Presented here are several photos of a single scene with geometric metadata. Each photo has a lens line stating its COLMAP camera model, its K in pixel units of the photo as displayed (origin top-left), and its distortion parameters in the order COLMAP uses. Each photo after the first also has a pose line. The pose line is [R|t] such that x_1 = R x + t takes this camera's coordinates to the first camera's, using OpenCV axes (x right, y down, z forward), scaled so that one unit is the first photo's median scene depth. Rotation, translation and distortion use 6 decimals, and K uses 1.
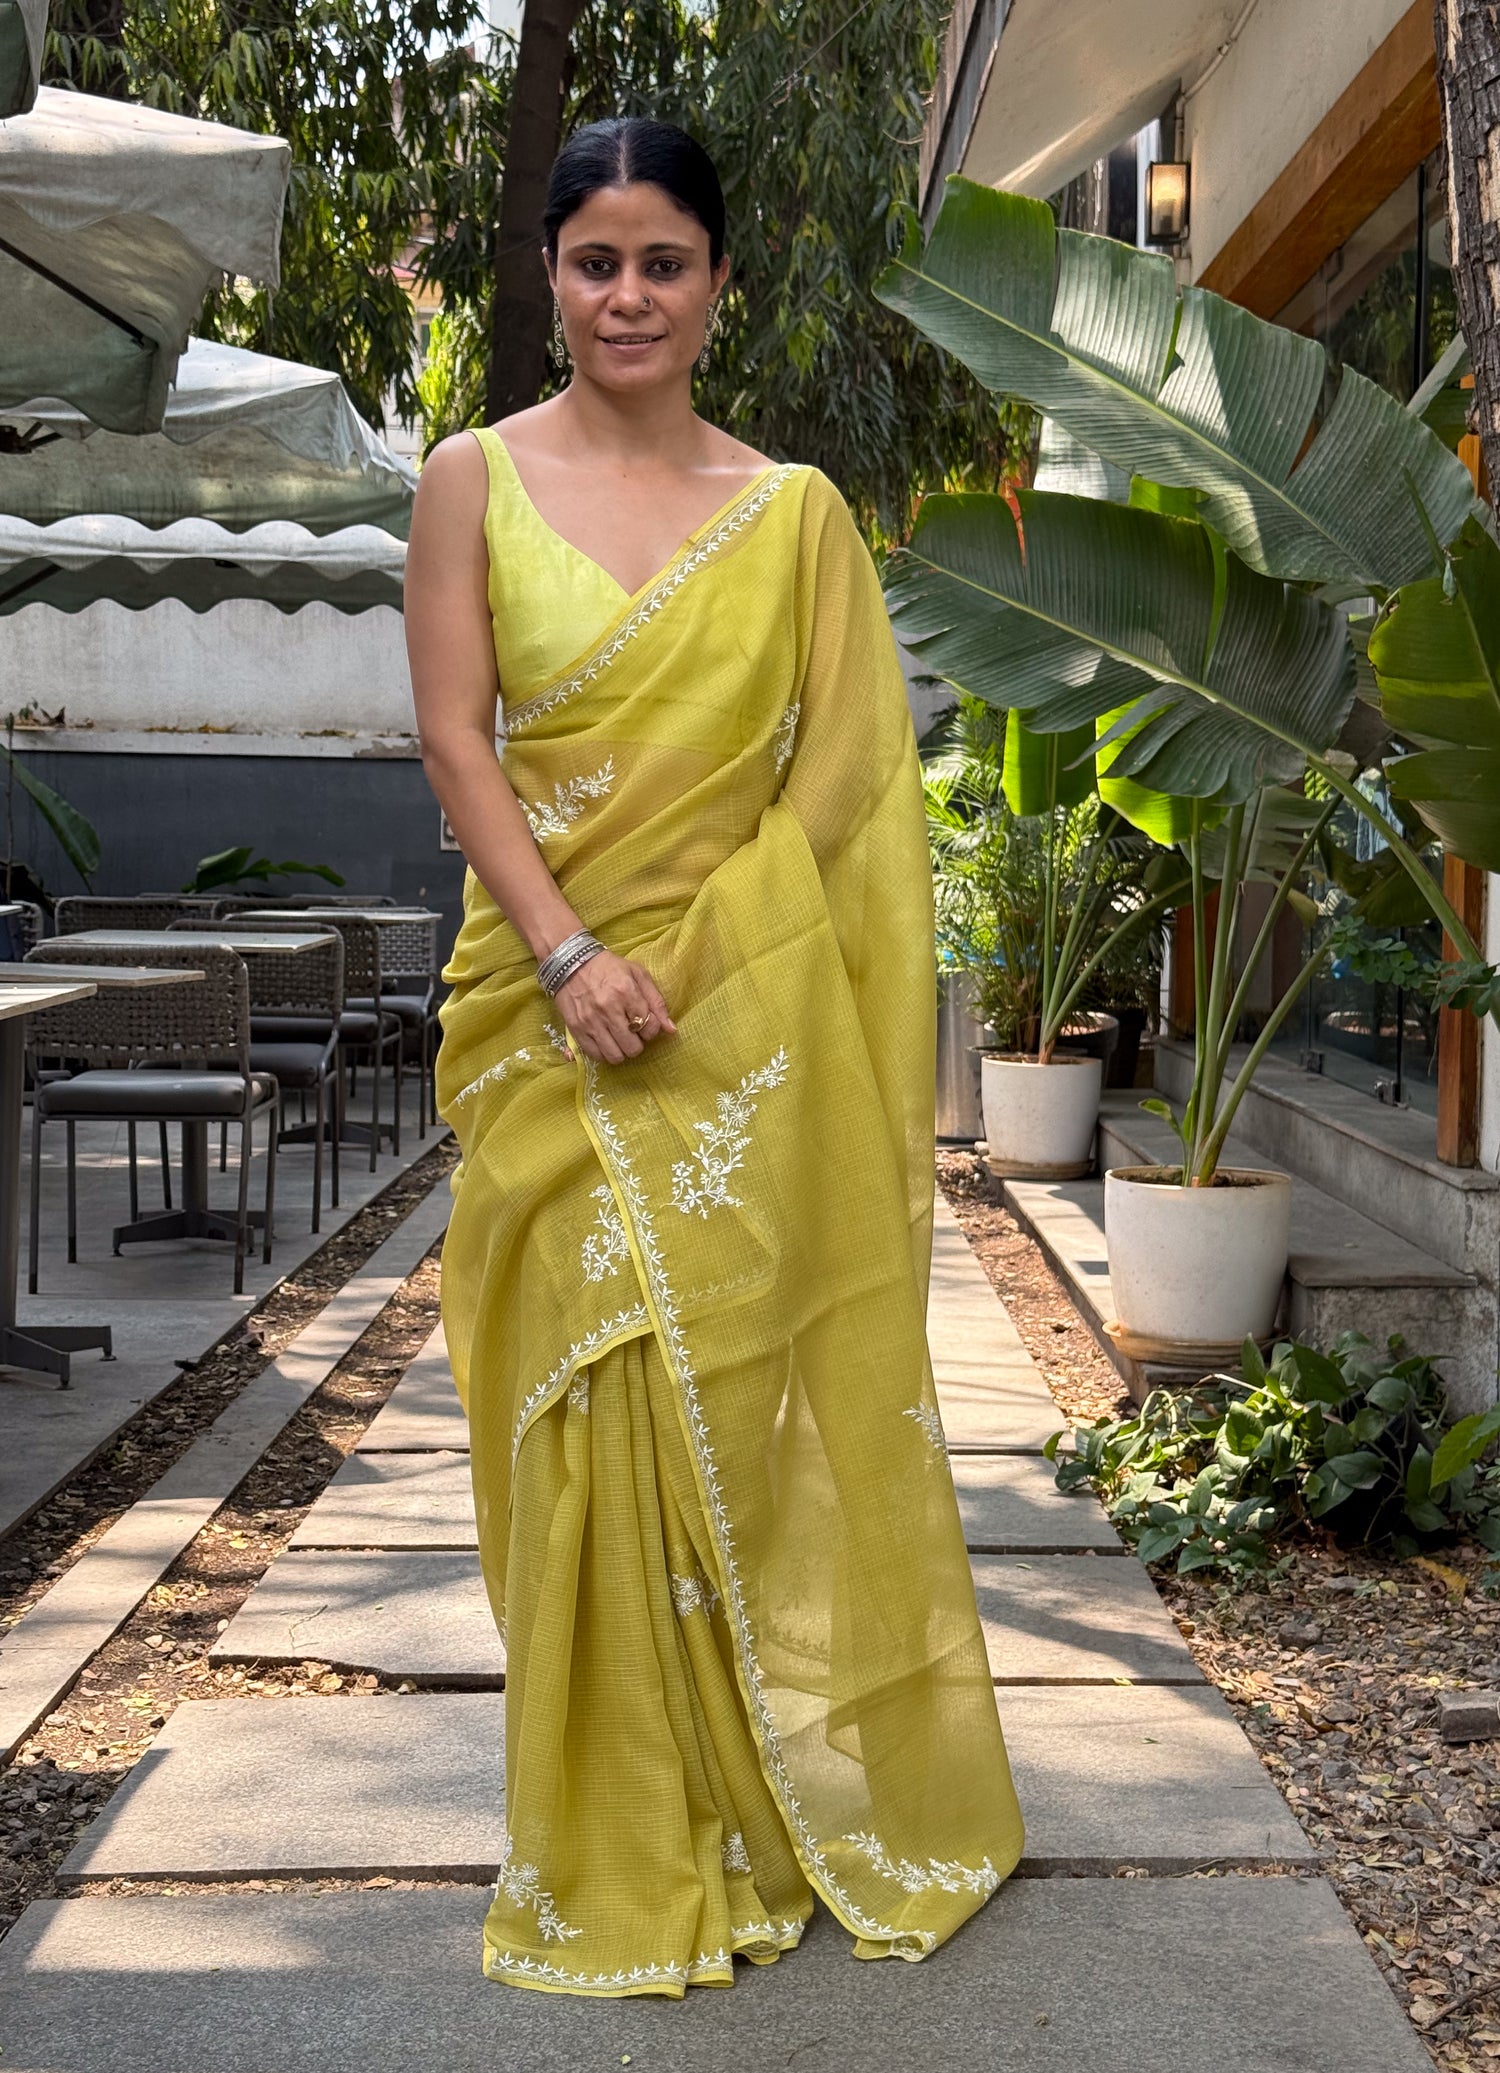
lens RADIAL K [[2663.0, 0, 847.3], [0, 2663.0, 1153.8], [0, 0, 1]] dist [0.041402, -0.026690]
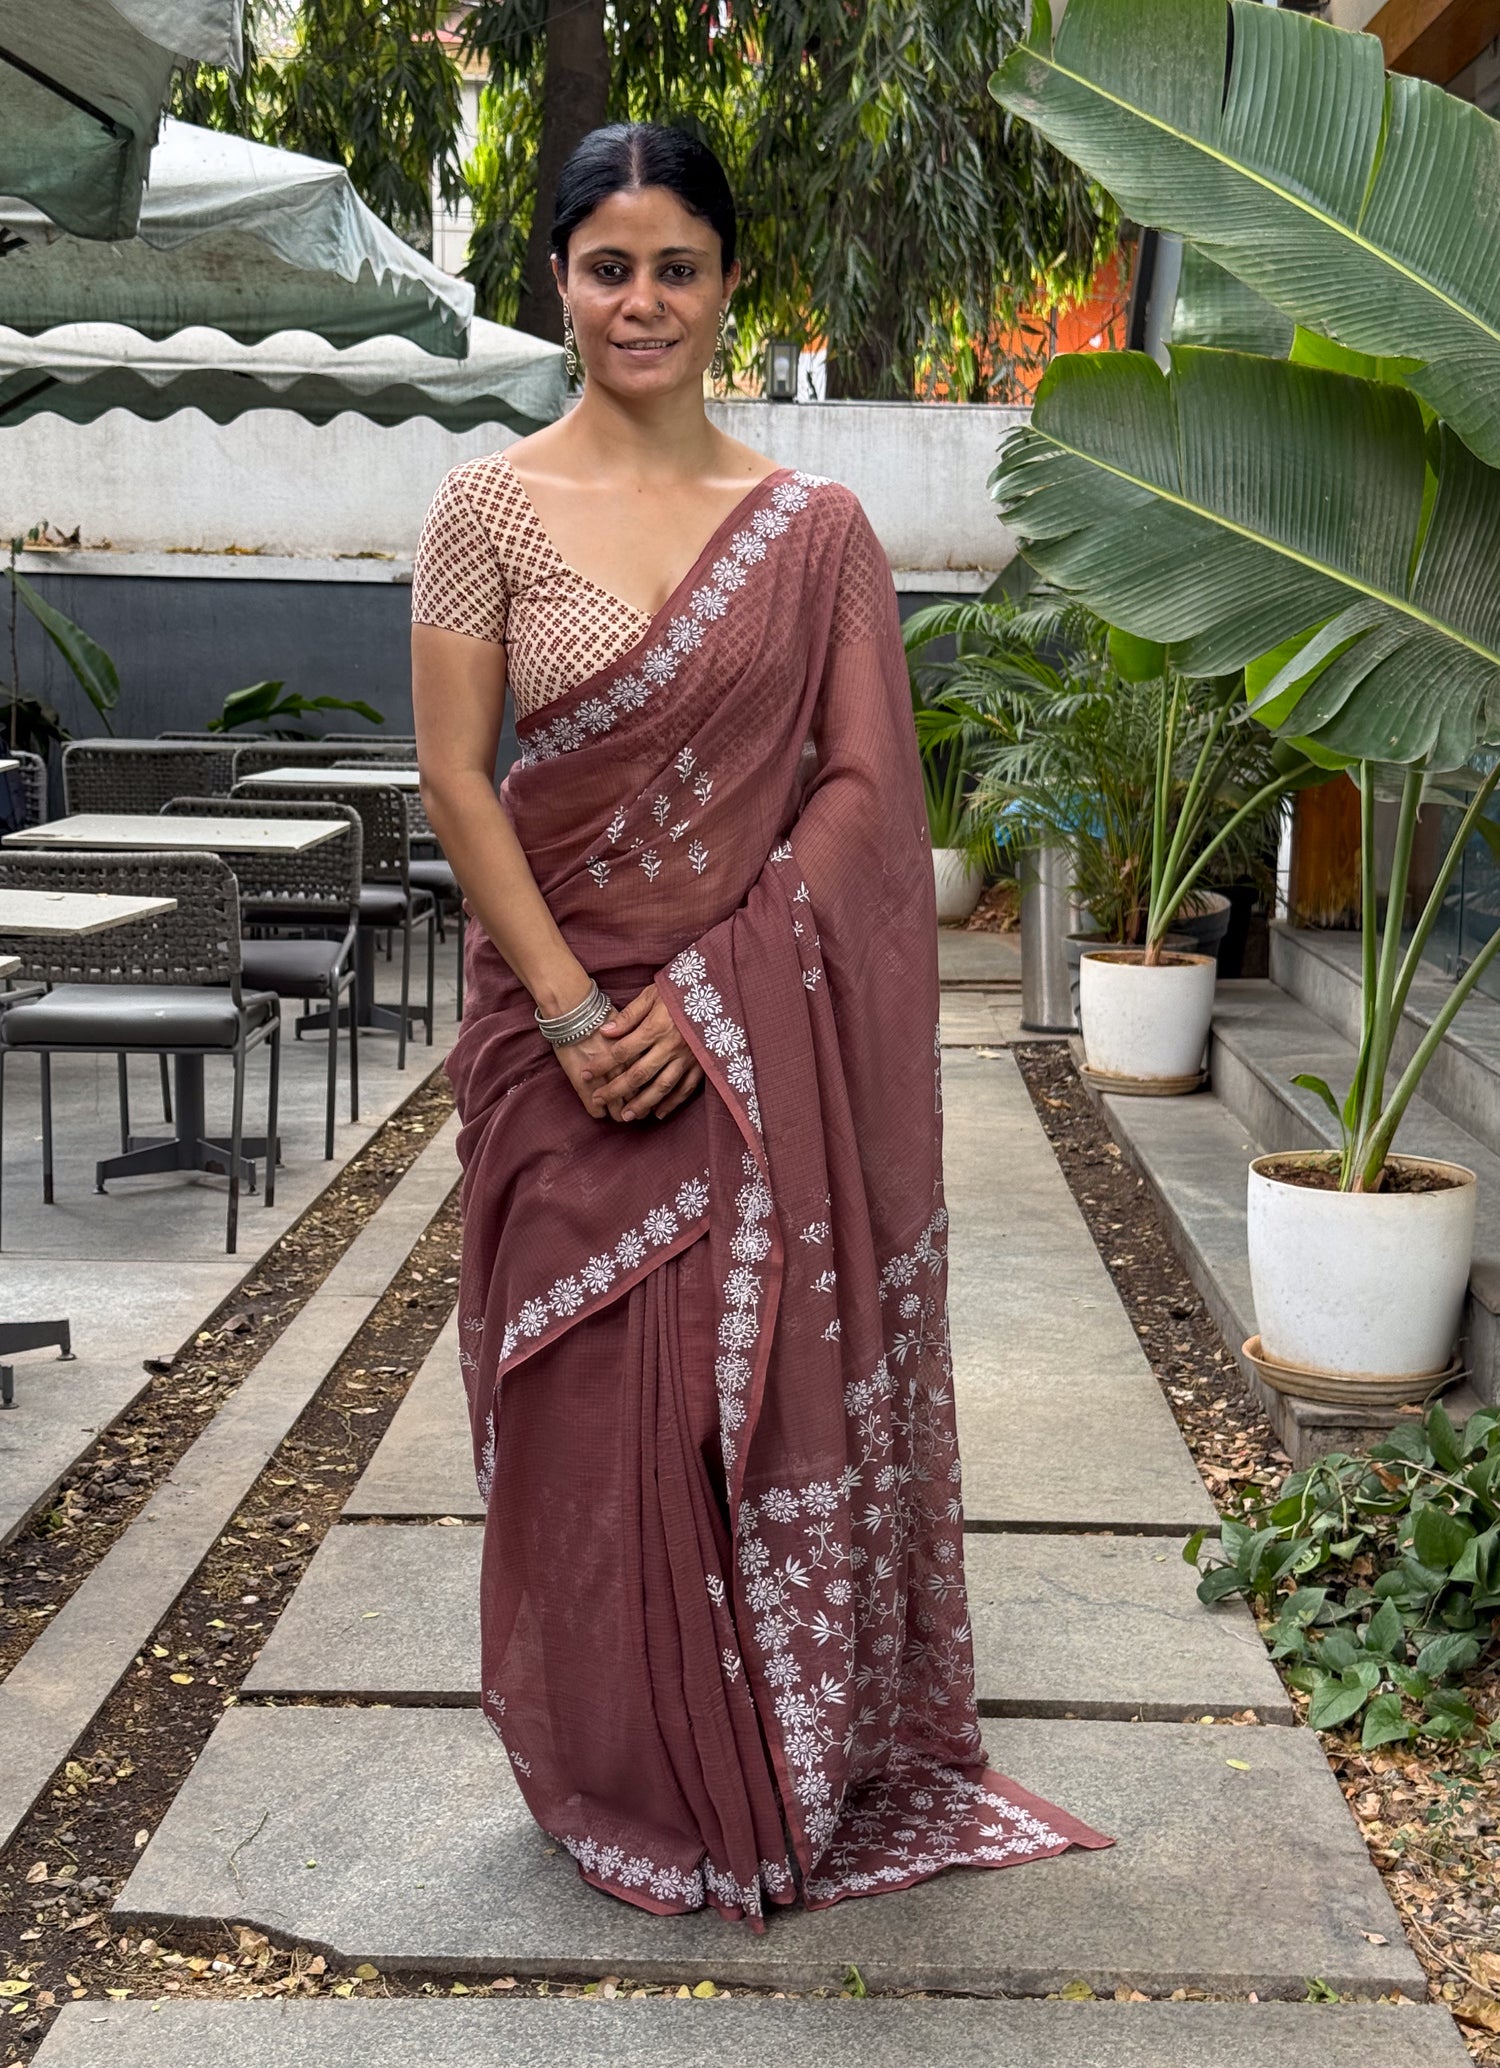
lens RADIAL K [[2686.5, 0, 835.0], [0, 2686.5, 1136.8], [0, 0, 1]] dist [0.096664, -0.190207]
pose [[0.999528, 0.009511, -0.029214, -0.005322], [-0.007537, 0.997728, 0.066954, -0.040833], [0.029784, -0.066702, 0.997328, 0.115985]]
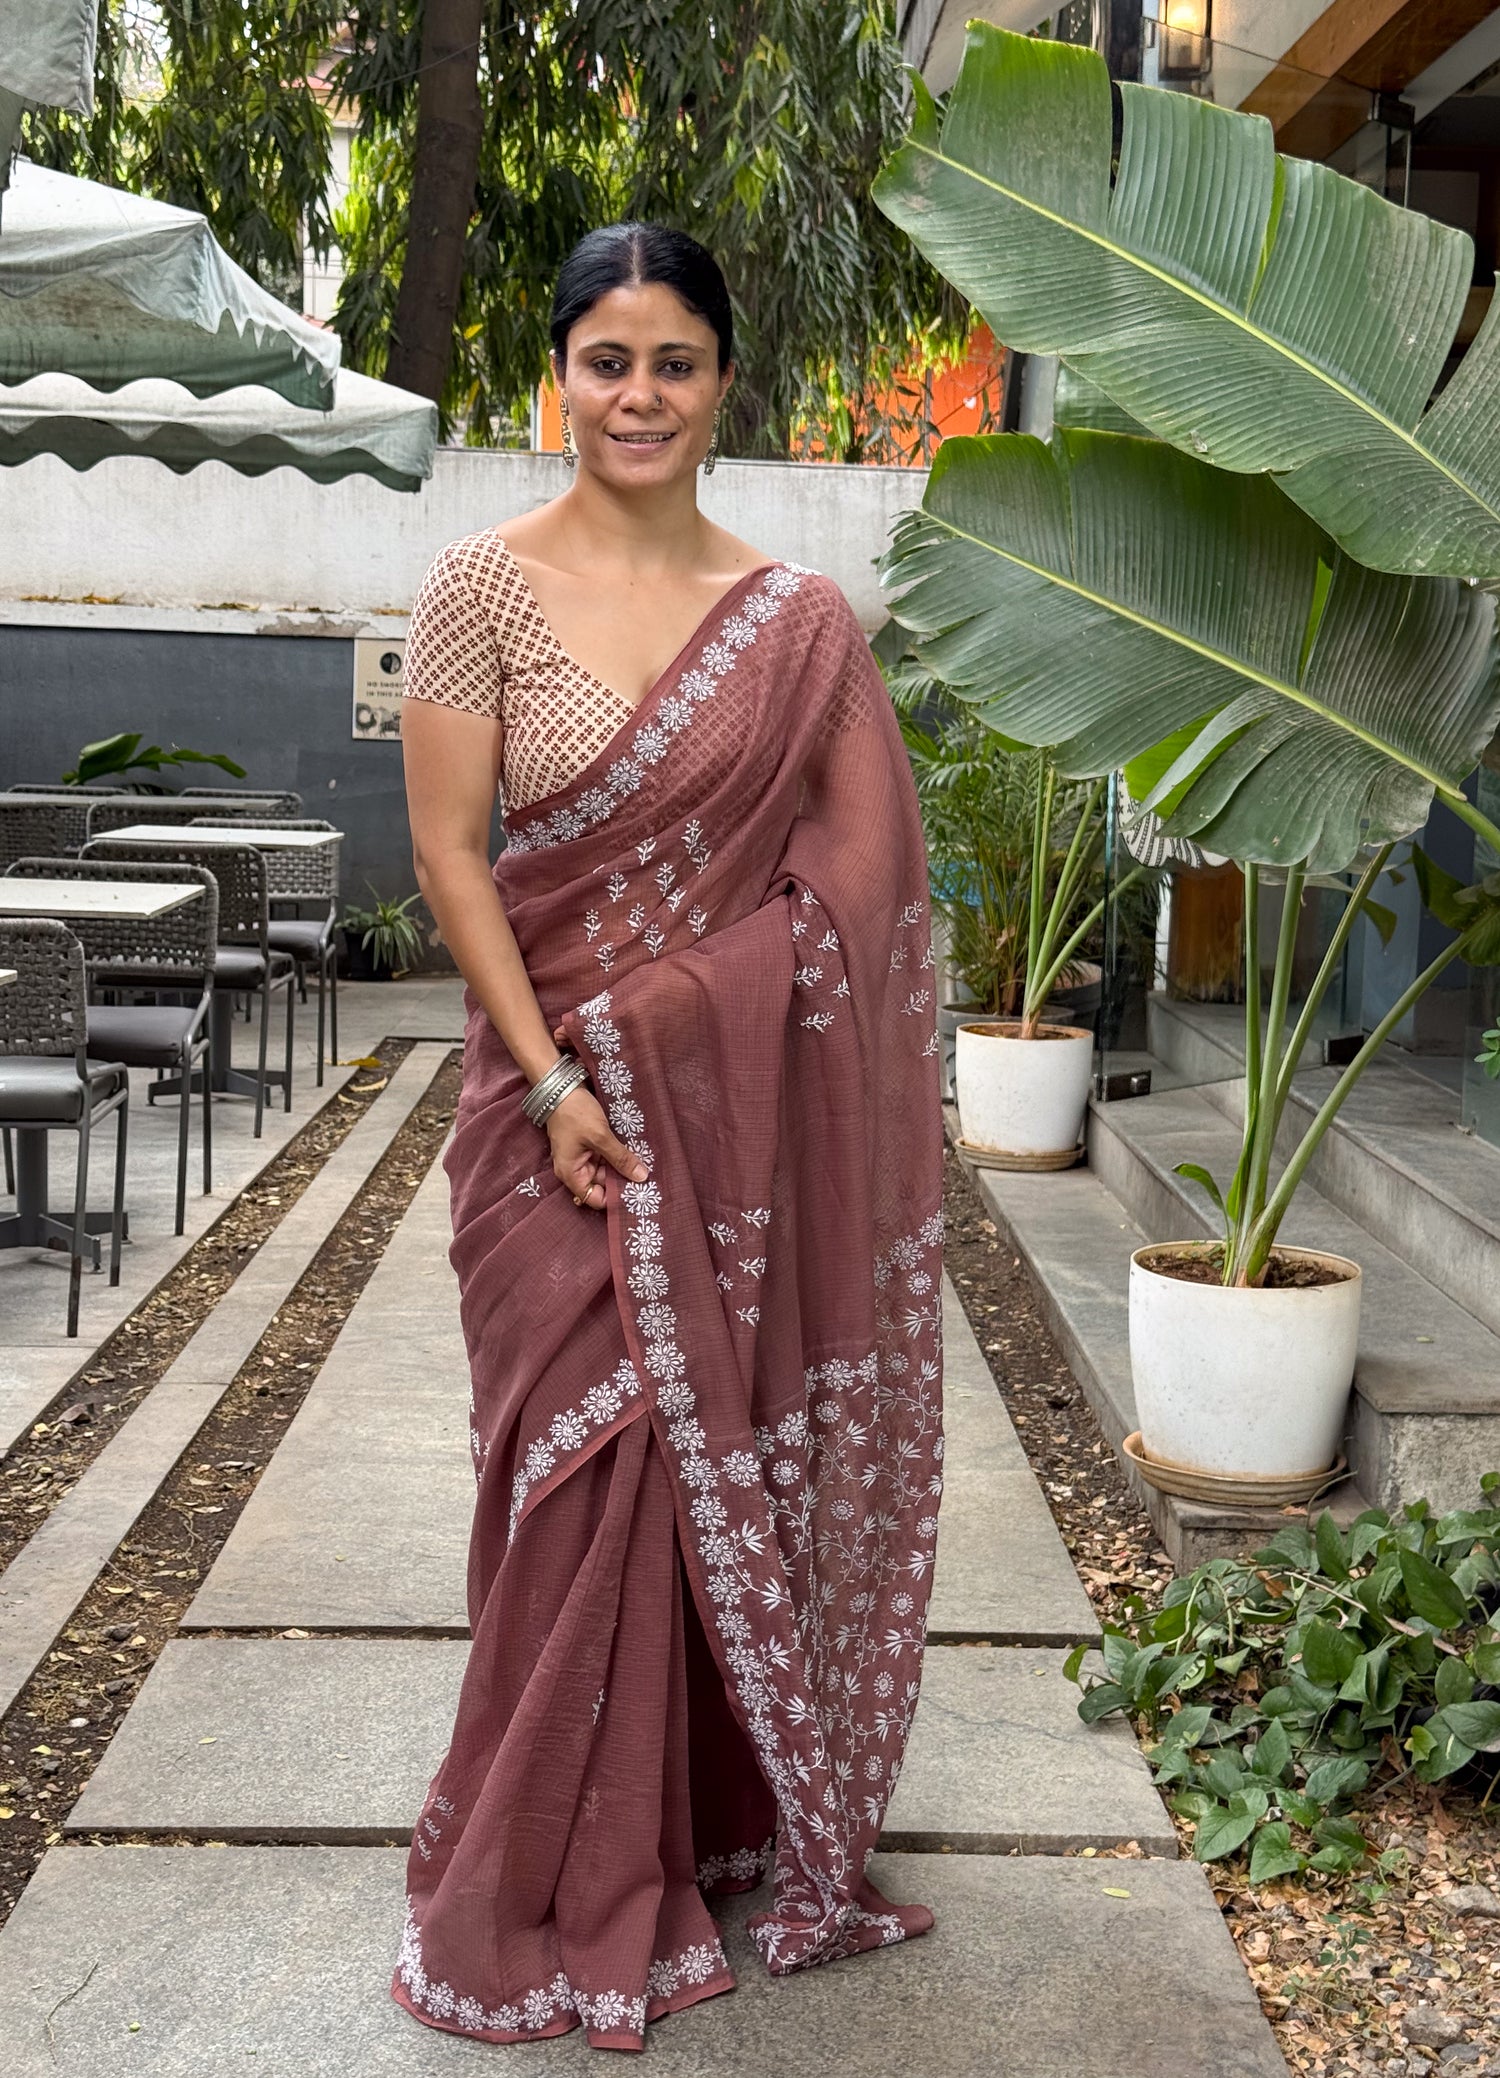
lens RADIAL K [[2699.5, 0, 835.5], [0, 2699.5, 1142.3], [0, 0, 1]] dist [0.096664, -0.190207]
pose [[0.999717, 0.015136, 0.018337, -0.005632], [-0.016004, 0.998711, 0.048178, -0.047177], [-0.017584, -0.048457, 0.998670, 0.134046]]
